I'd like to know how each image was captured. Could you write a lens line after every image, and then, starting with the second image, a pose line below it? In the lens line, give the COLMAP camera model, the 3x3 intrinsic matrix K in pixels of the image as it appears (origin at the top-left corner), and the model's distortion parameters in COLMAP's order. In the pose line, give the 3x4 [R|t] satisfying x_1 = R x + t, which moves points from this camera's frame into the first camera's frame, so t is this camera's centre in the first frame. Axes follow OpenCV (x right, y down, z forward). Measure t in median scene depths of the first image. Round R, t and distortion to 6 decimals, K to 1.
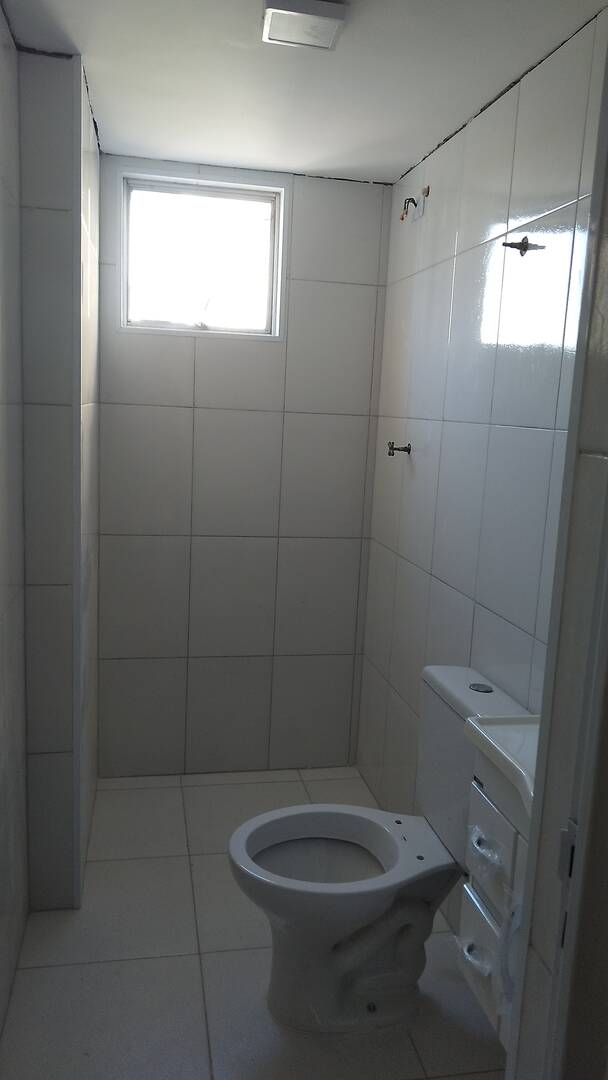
lens RADIAL K [[762.2, 0, 304.0], [0, 762.2, 540.0], [0, 0, 1]] dist [0.015946, 0.001971]
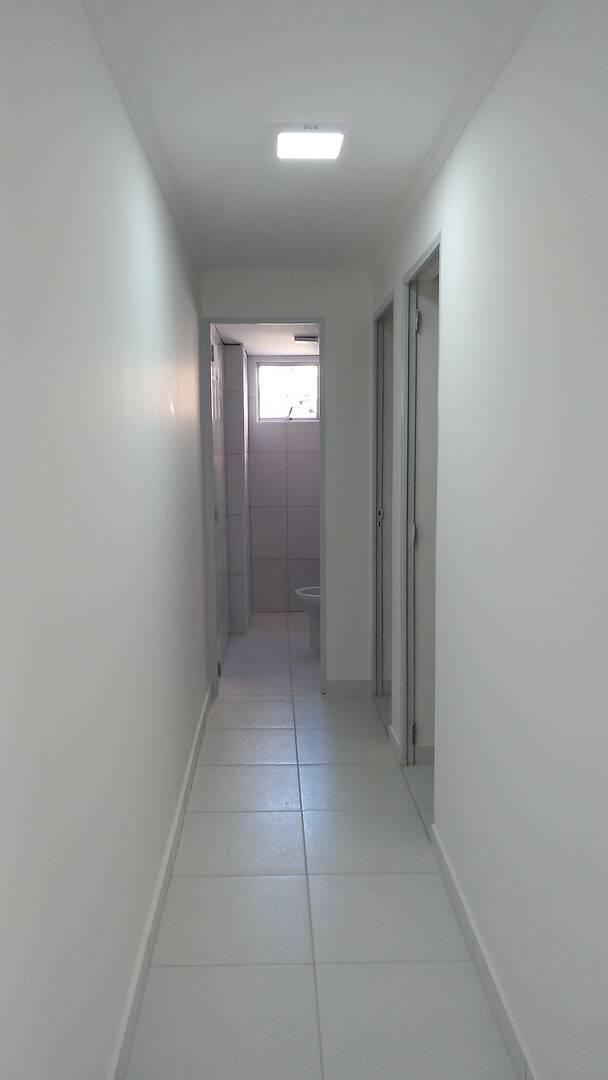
lens RADIAL K [[786.7, 0, 304.0], [0, 786.7, 540.0], [0, 0, 1]] dist [-0.003835, -0.005283]
pose [[0.990182, -0.033305, -0.135761, 0.237656], [0.024817, 0.997658, -0.063737, 0.261388], [0.137566, 0.059742, 0.988689, -1.433230]]
